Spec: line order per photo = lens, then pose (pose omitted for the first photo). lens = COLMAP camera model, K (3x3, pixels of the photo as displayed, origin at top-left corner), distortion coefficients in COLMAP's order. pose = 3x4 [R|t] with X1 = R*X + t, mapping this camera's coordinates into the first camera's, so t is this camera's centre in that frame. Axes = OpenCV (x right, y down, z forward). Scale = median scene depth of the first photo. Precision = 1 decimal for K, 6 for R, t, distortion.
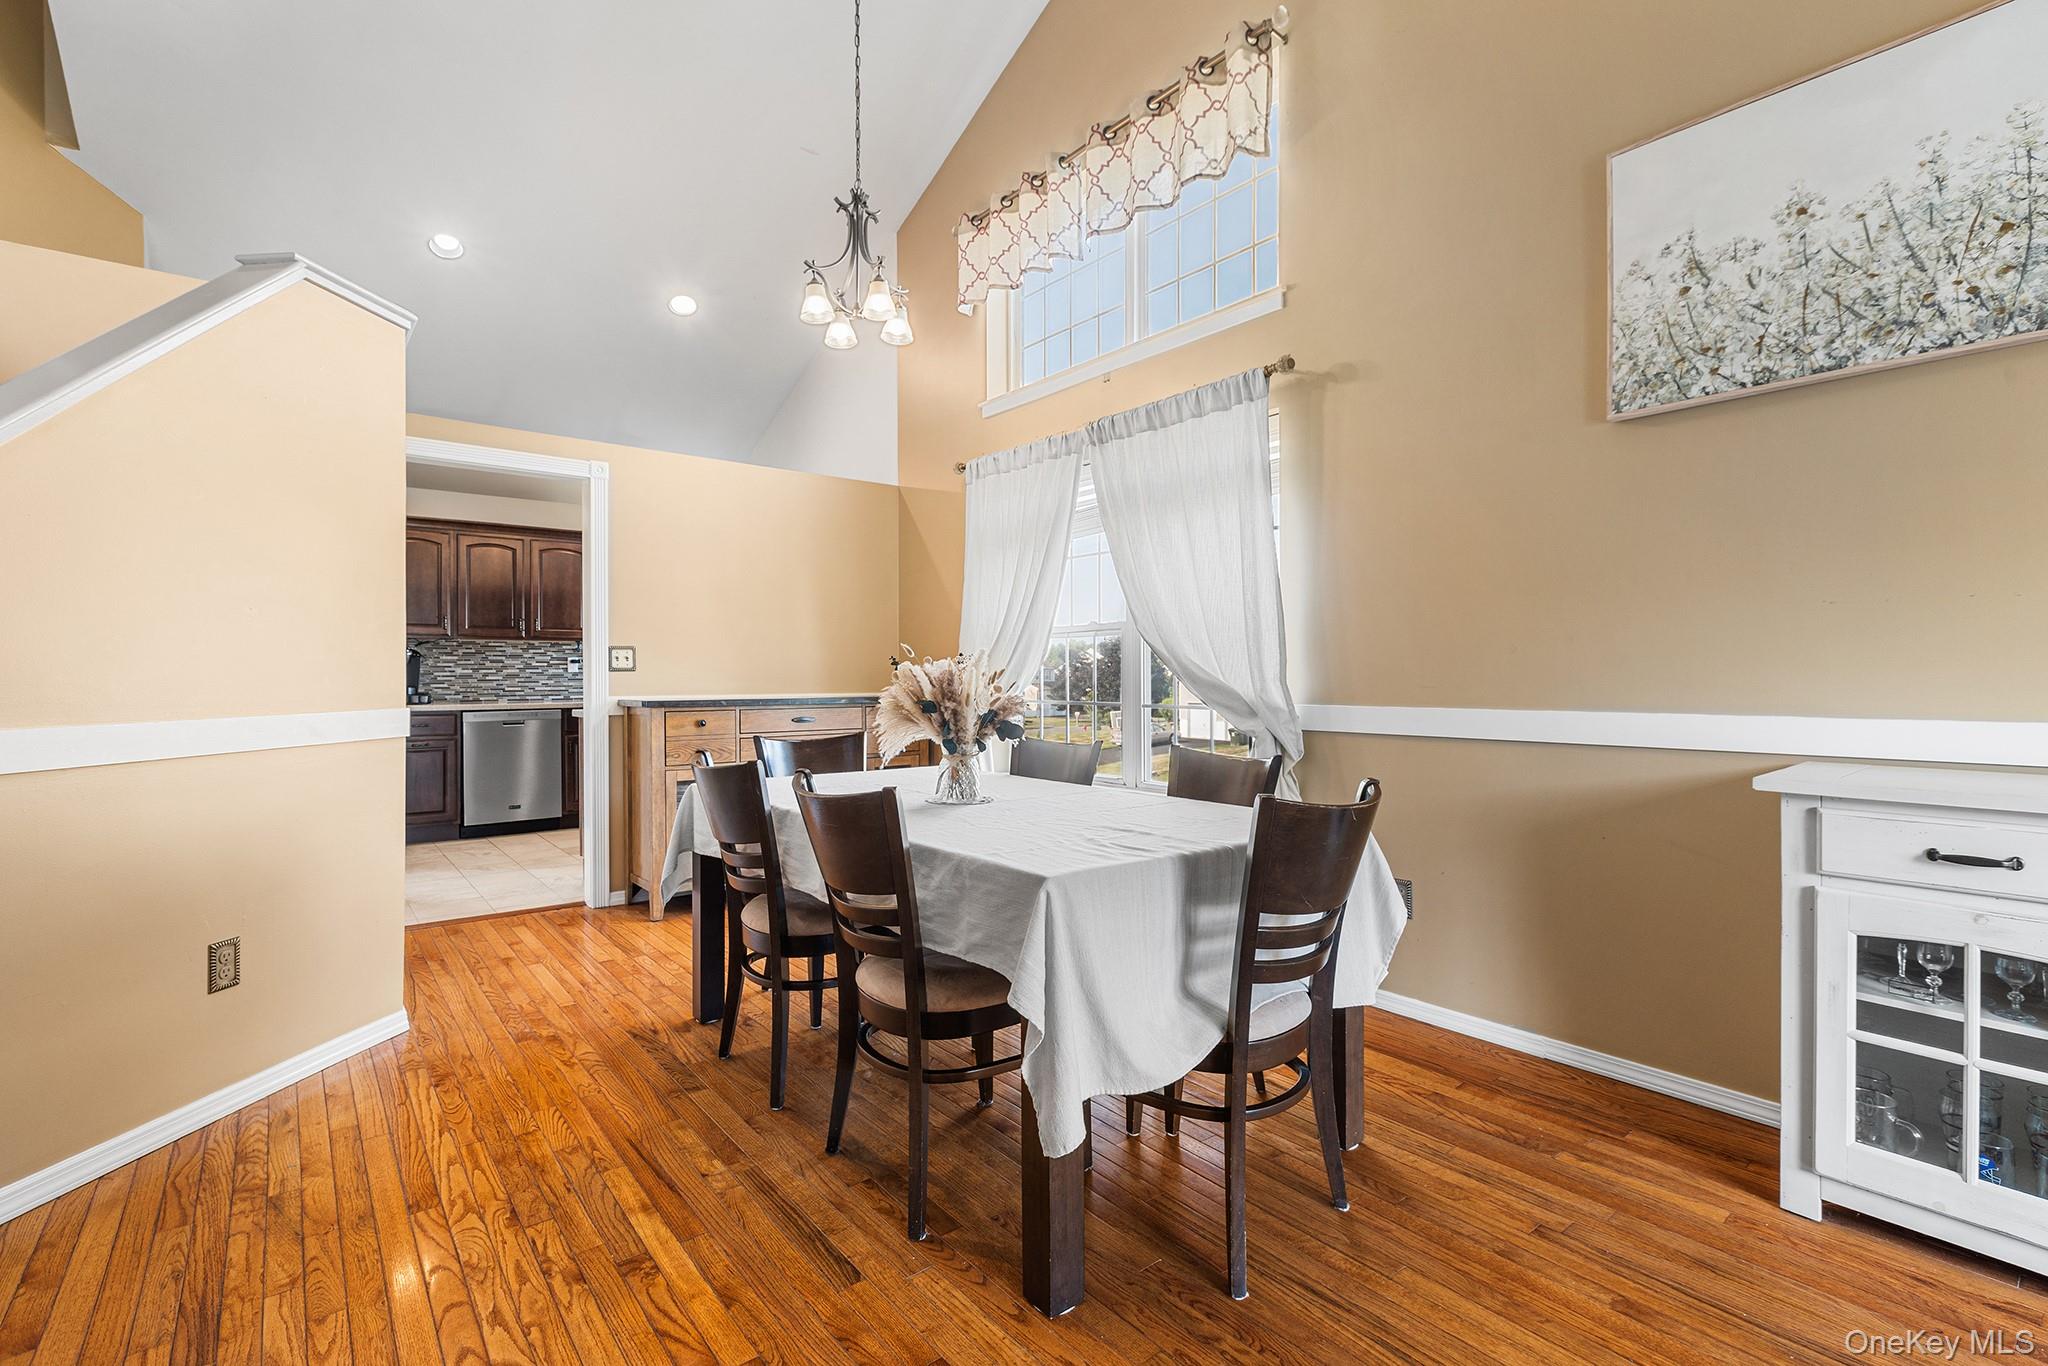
lens RADIAL K [[934.3, 0, 1030.5], [0, 934.3, 676.2], [0, 0, 1]] dist [0.008958, -0.002126]
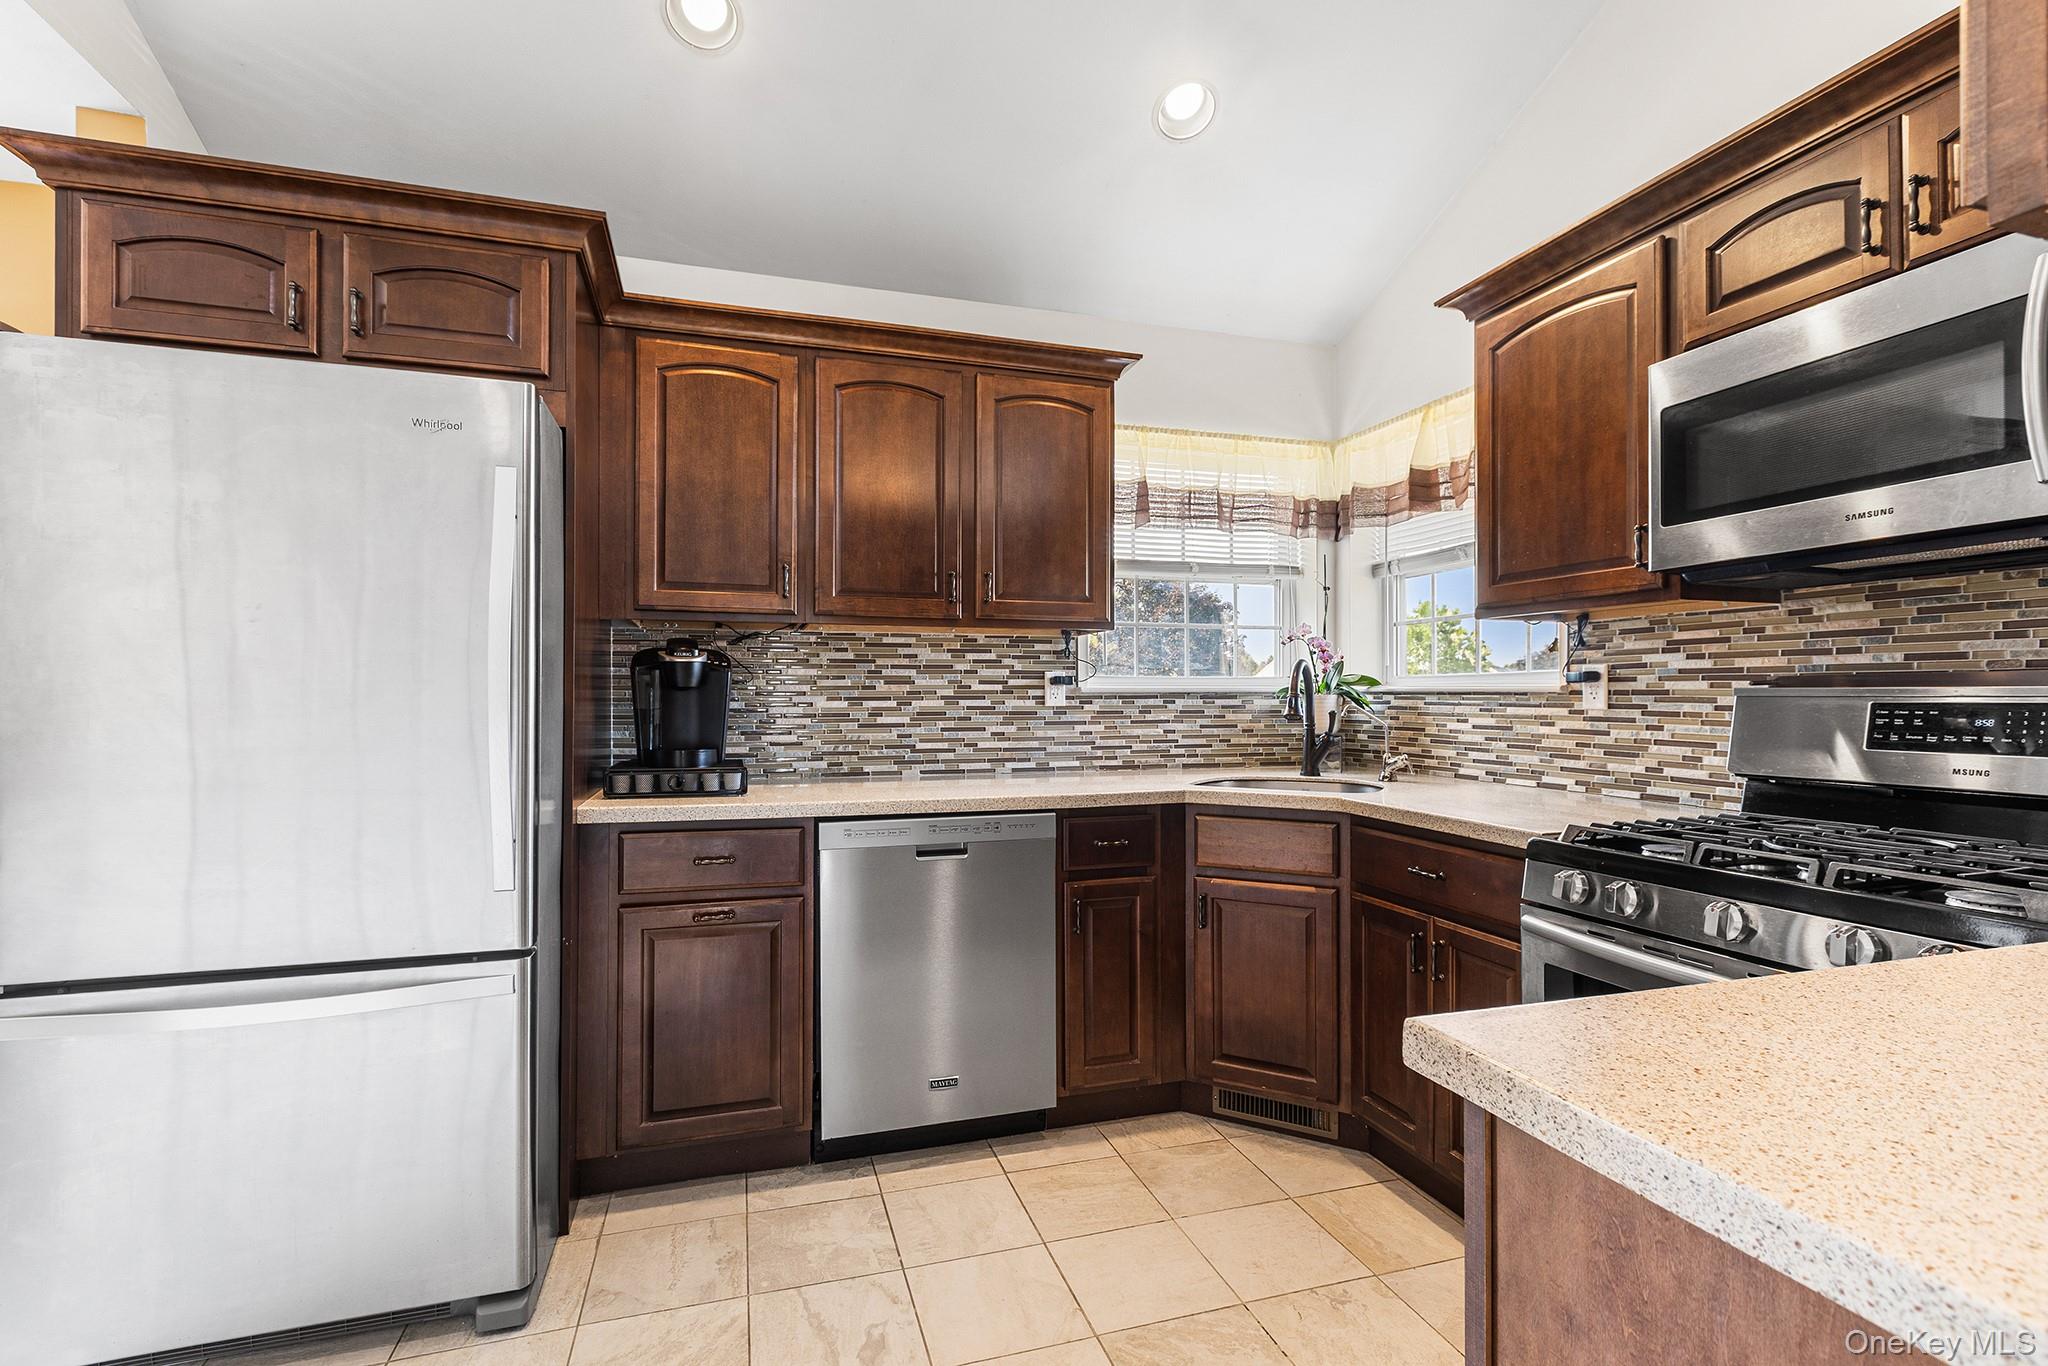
lens RADIAL K [[934.3, 0, 1019.5], [0, 934.3, 692.7], [0, 0, 1]] dist [0.008958, -0.002126]
pose [[0.928728, -0.001022, -0.370760, -0.986445], [-0.001964, 0.999969, -0.007676, -0.019511], [0.370756, 0.007857, 0.928697, 1.708607]]
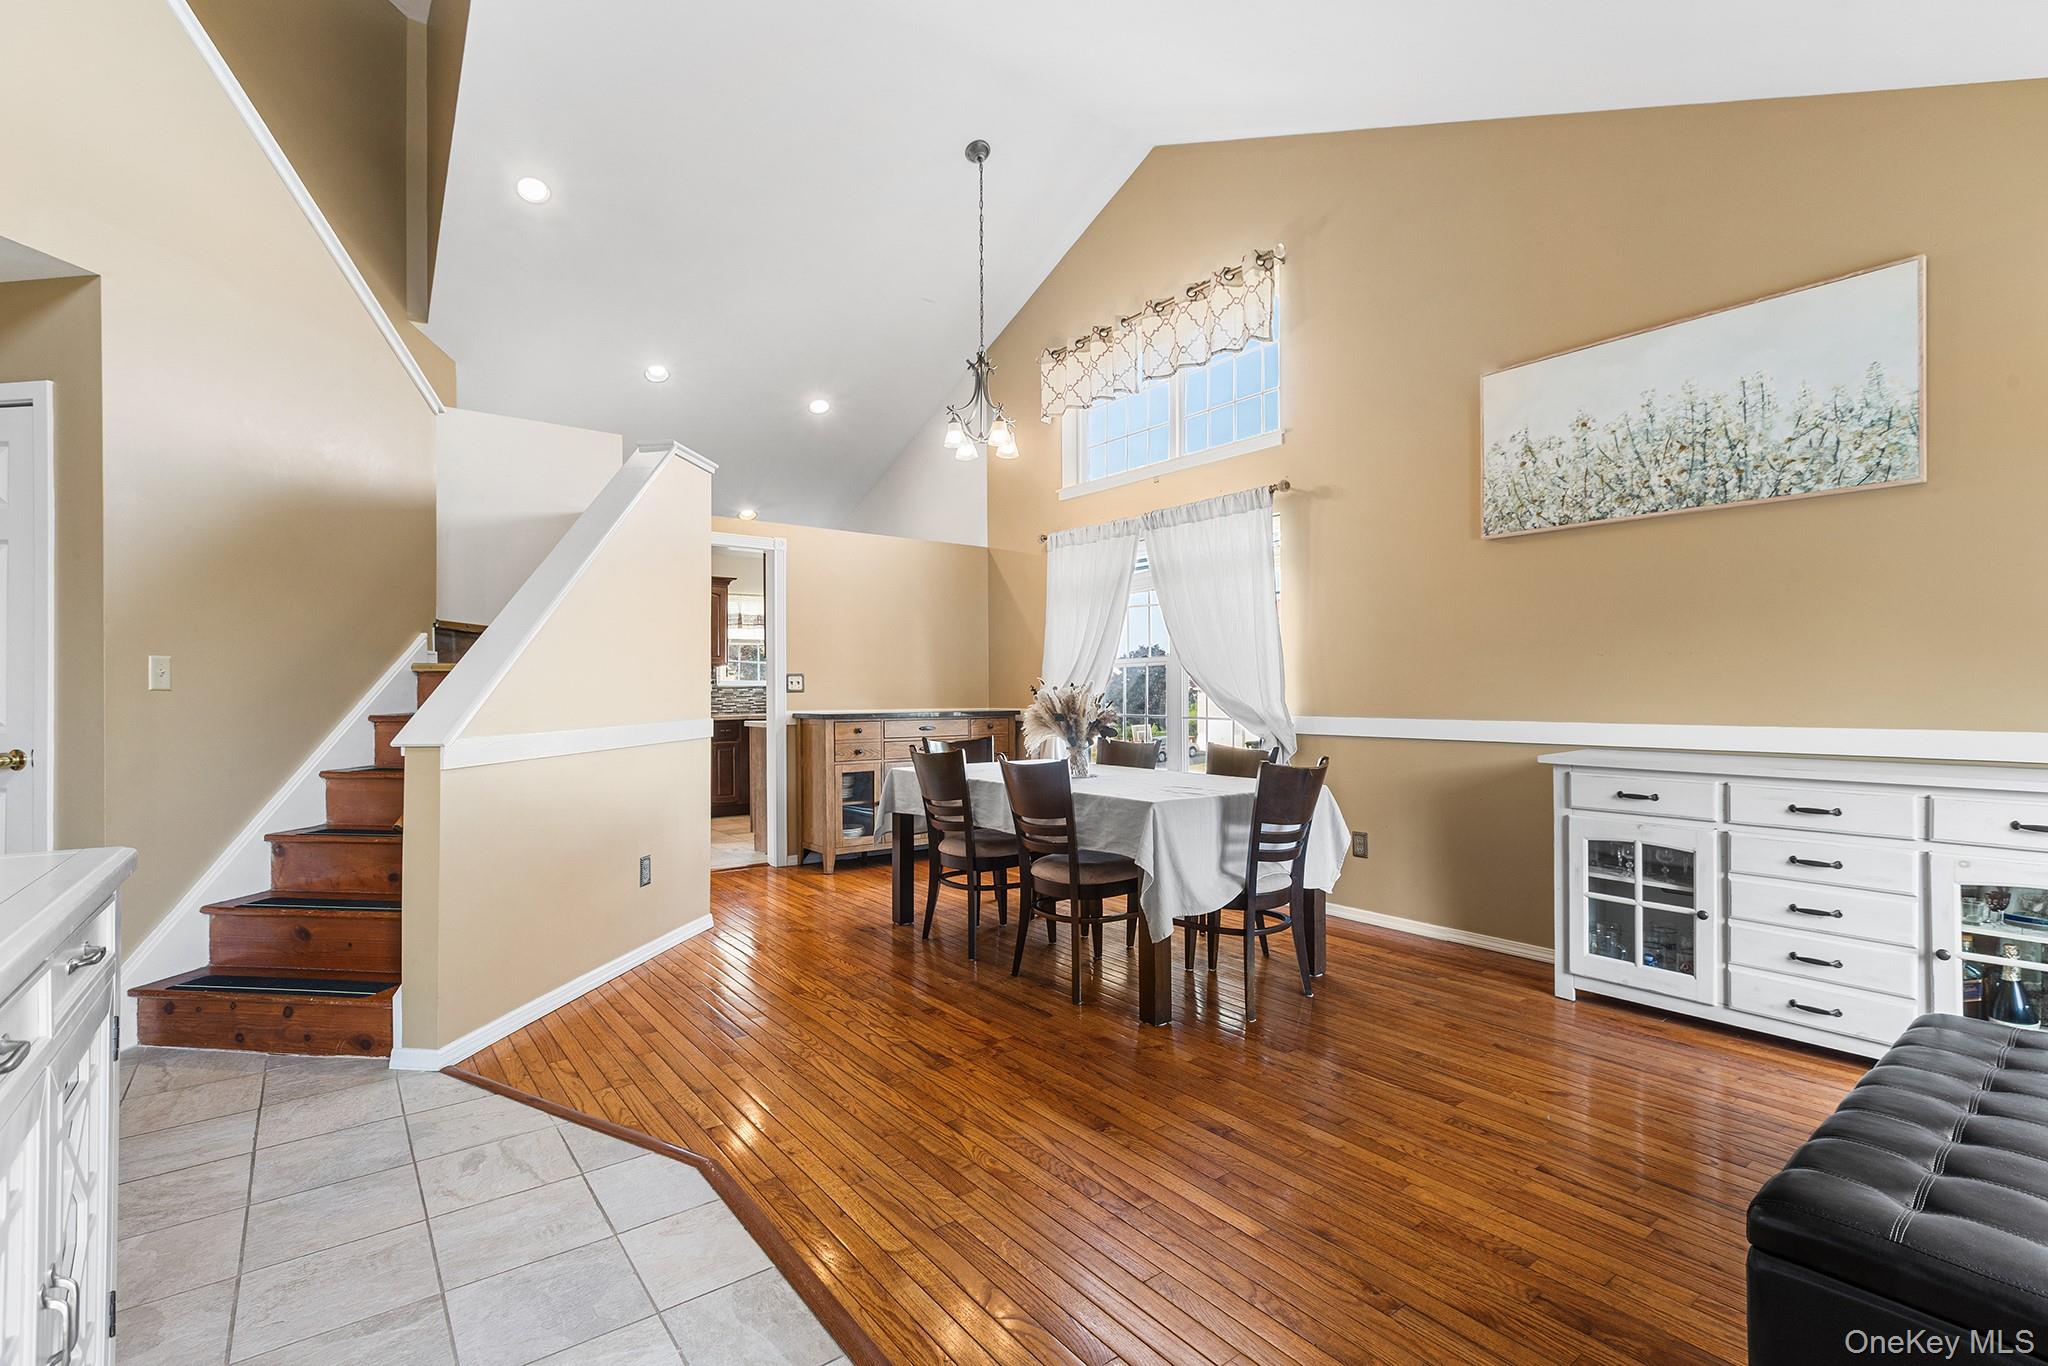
lens RADIAL K [[934.3, 0, 1032.3], [0, 934.3, 685.2], [0, 0, 1]] dist [0.008958, -0.002126]
pose [[0.999880, -0.000858, -0.015493, -0.131326], [0.000774, 0.999985, -0.005394, -0.014111], [0.015498, 0.005381, 0.999865, -0.621923]]
